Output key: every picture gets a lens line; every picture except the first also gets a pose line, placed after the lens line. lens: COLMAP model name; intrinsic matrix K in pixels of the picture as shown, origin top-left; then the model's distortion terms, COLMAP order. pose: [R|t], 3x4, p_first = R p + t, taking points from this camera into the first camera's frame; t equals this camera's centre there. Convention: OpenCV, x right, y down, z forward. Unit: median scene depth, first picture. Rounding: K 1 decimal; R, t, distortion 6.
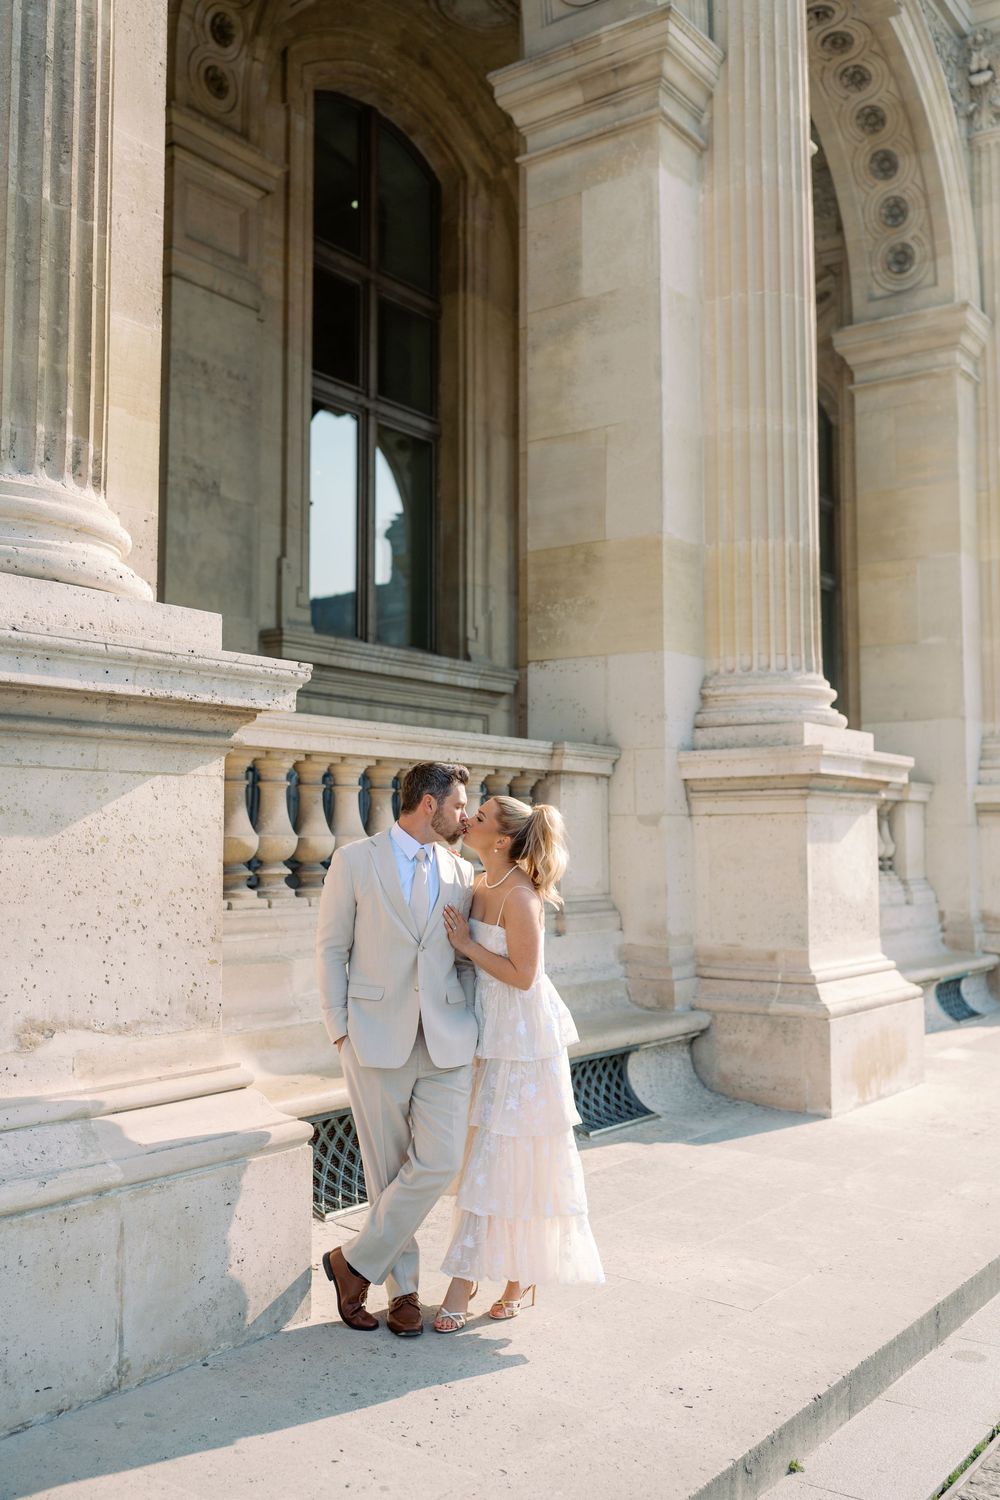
lens RADIAL K [[1412.6, 0, 536.7], [0, 1412.6, 742.5], [0, 0, 1]] dist [0.004203, 0.000000]
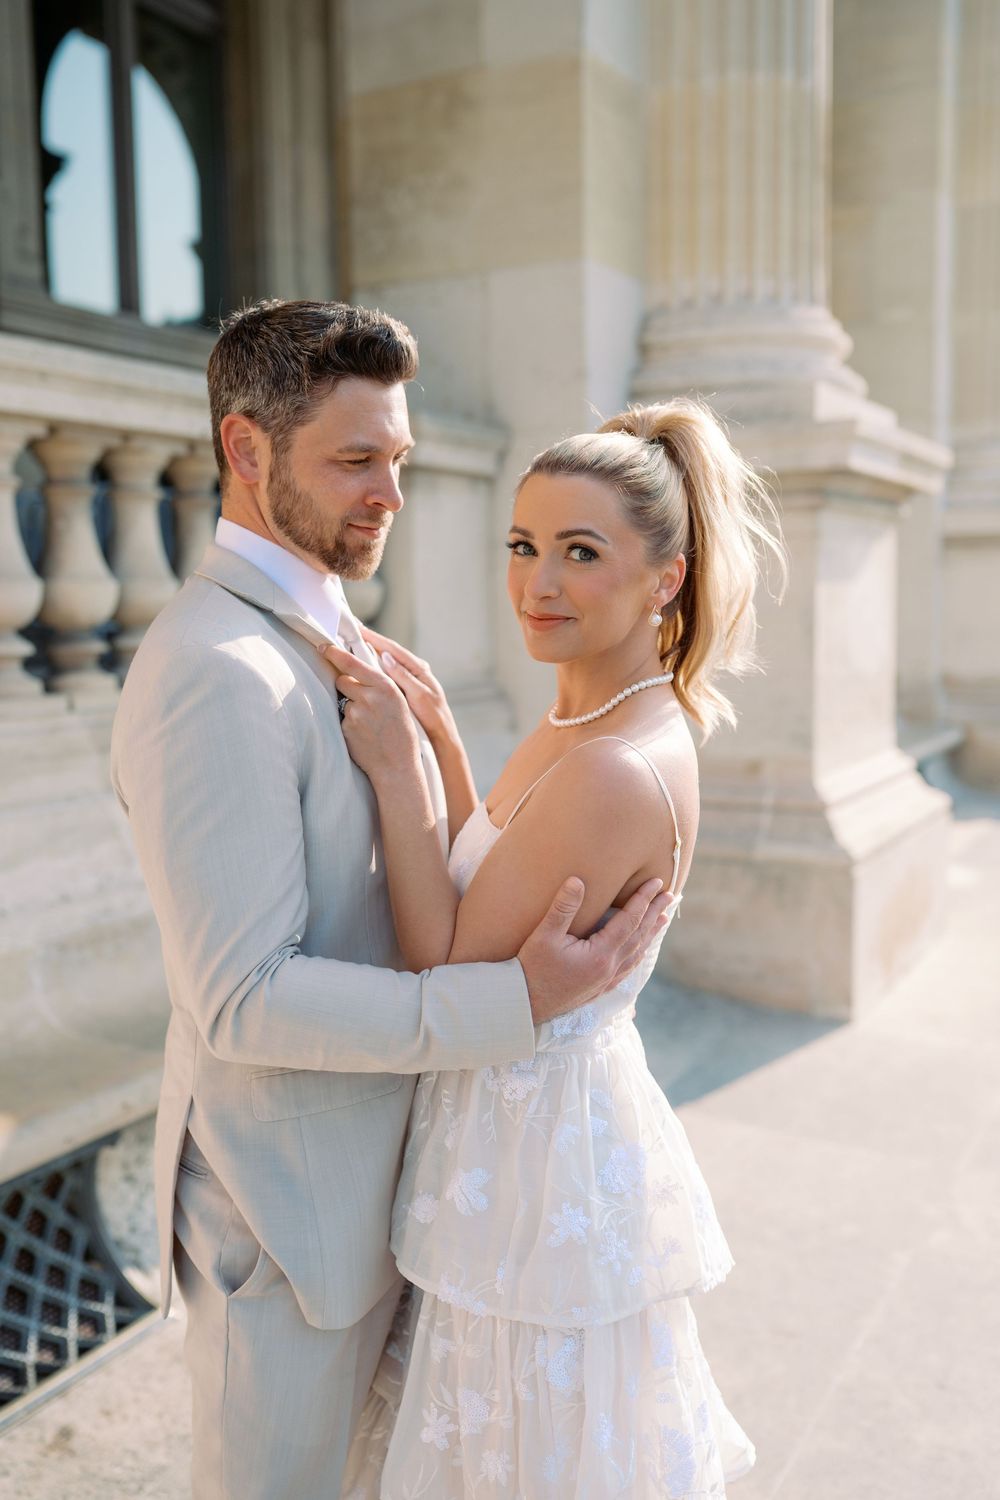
lens RADIAL K [[1412.6, 0, 506.2], [0, 1412.6, 712.2], [0, 0, 1]] dist [0.004203, 0.000000]
pose [[0.995297, -0.018798, 0.095028, -0.001689], [0.003601, 0.987493, 0.157623, 0.027113], [-0.096803, -0.156540, 0.982916, 0.381926]]
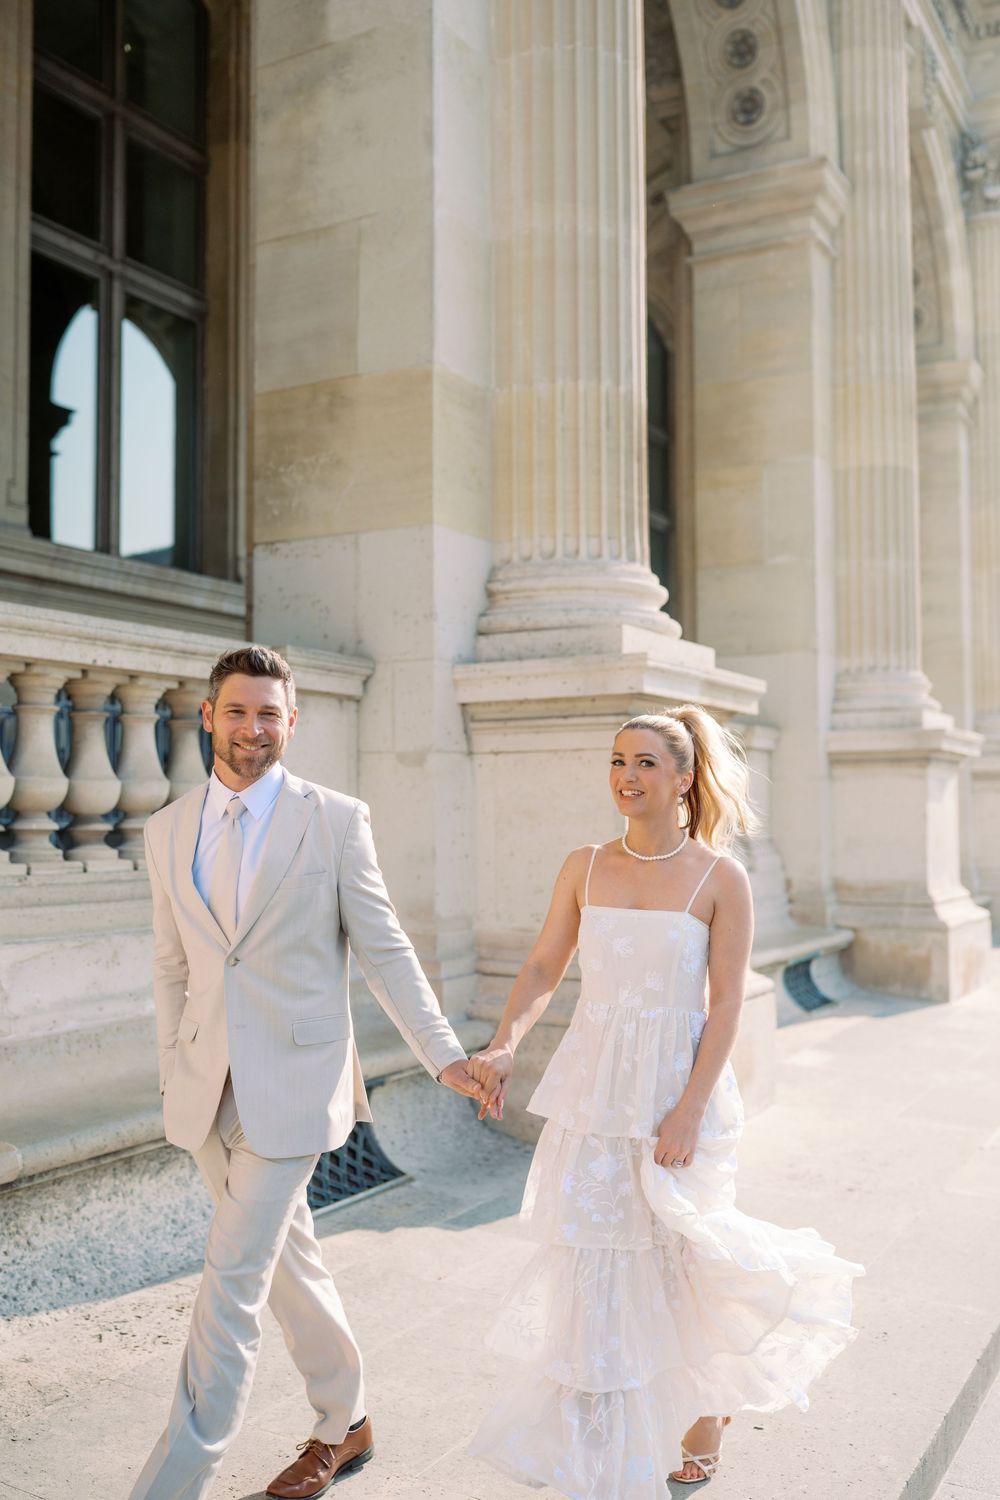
lens RADIAL K [[1412.6, 0, 507.5], [0, 1412.6, 715.6], [0, 0, 1]] dist [0.004203, 0.000000]
pose [[0.995537, 0.006960, 0.094120, 0.058104], [-0.007499, 0.999957, 0.005371, 0.027542], [-0.094078, -0.006053, 0.995546, 0.263729]]
